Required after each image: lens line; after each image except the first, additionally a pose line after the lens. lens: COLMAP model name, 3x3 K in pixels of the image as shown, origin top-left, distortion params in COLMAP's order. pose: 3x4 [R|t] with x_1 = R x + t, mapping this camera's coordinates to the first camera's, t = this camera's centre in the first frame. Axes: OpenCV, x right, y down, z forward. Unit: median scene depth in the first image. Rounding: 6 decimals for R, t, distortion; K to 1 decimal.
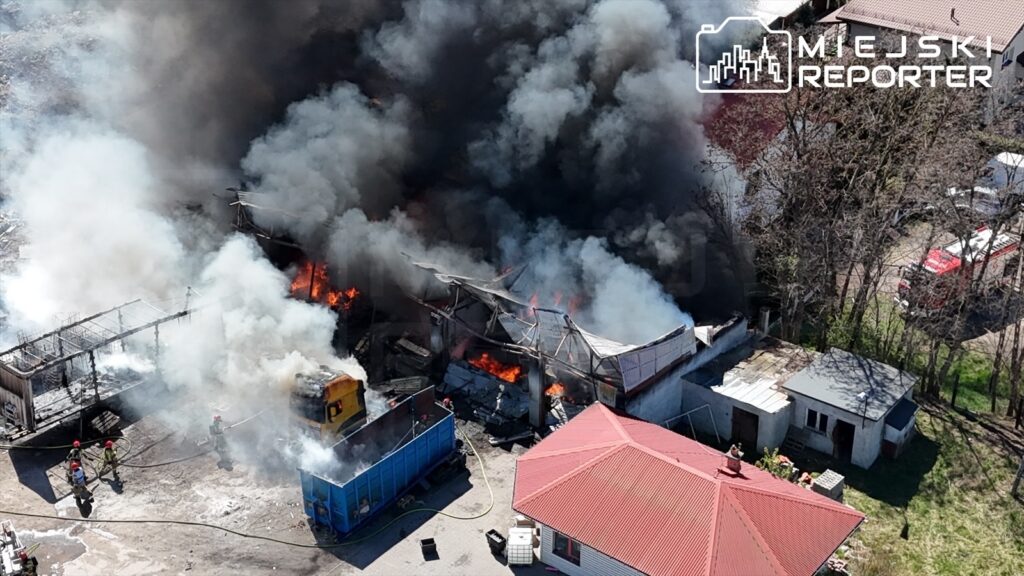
lens RADIAL K [[1639.6, 0, 525.4], [0, 1639.6, 285.4], [0, 0, 1]] dist [0.121403, 0.000000]
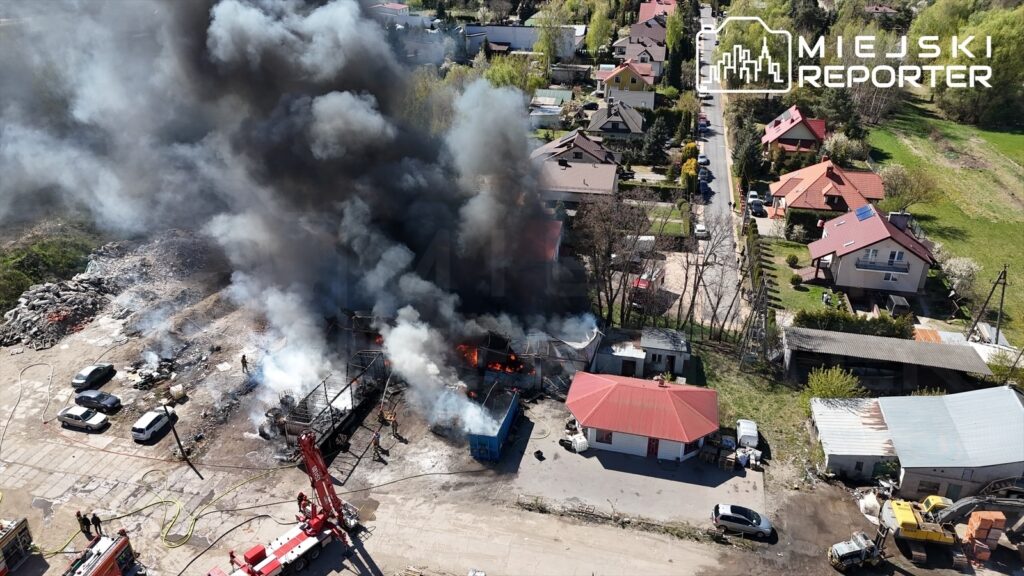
lens RADIAL K [[764.4, 0, 519.1], [0, 764.4, 284.5], [0, 0, 1]] dist [0.066408, -0.048688]
pose [[0.910318, -0.181281, 0.372101, -0.382846], [0.198793, 0.980001, -0.008895, -0.047566], [-0.363047, 0.082069, 0.928150, 0.077634]]
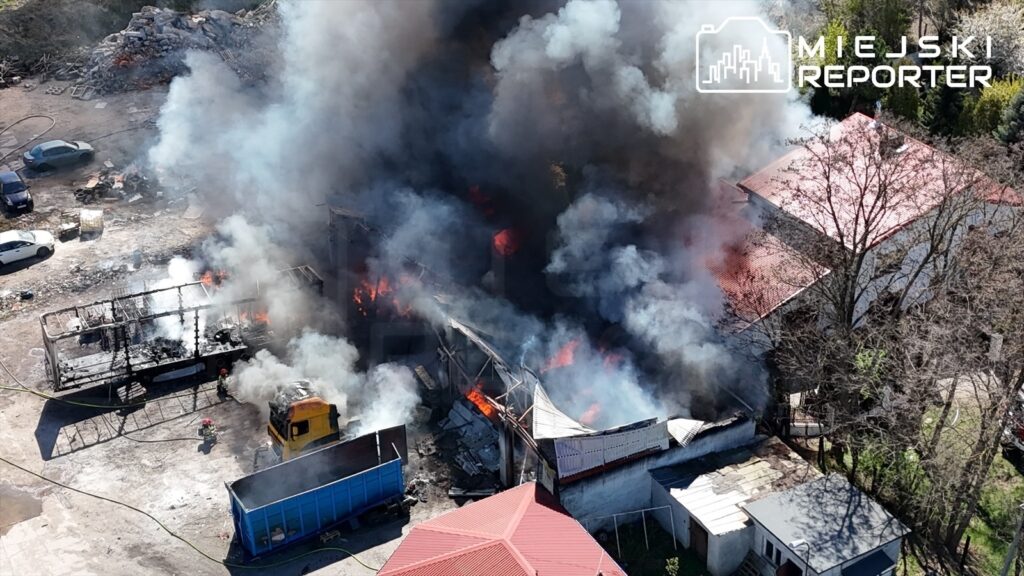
lens RADIAL K [[1430.2, 0, 516.5], [0, 1430.2, 301.2], [0, 0, 1]] dist [0.095136, 0.000000]
pose [[0.923773, 0.183062, -0.336351, 0.295216], [-0.162994, 0.982764, 0.087223, -0.102464], [0.346521, -0.025752, 0.937689, 0.218890]]
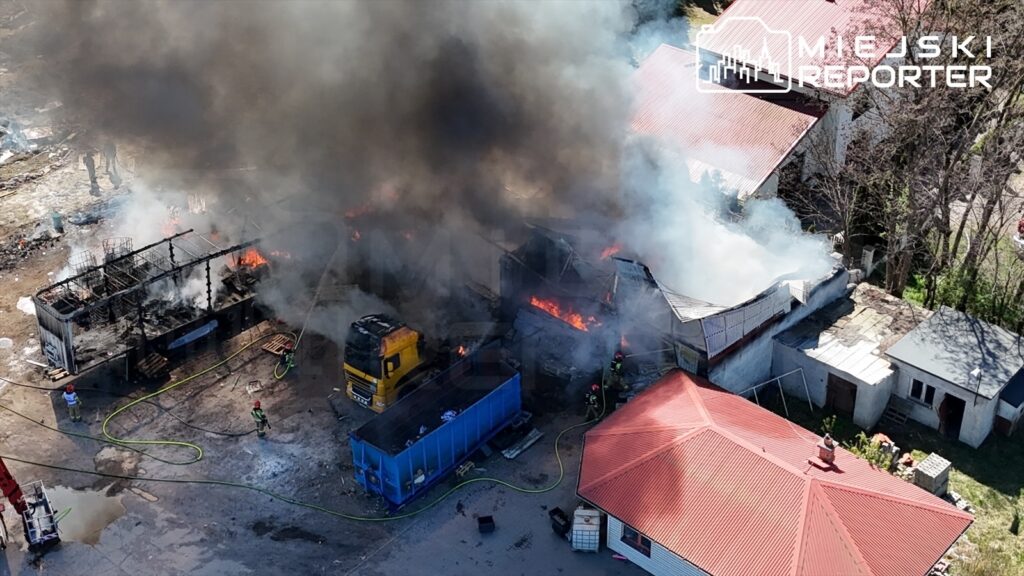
lens RADIAL K [[1568.2, 0, 518.2], [0, 1568.2, 298.0], [0, 0, 1]] dist [0.114644, 0.000000]
pose [[0.997258, 0.030451, -0.067443, 0.013432], [-0.023038, 0.993874, 0.108088, -0.059189], [0.070322, -0.106238, 0.991851, 0.134423]]
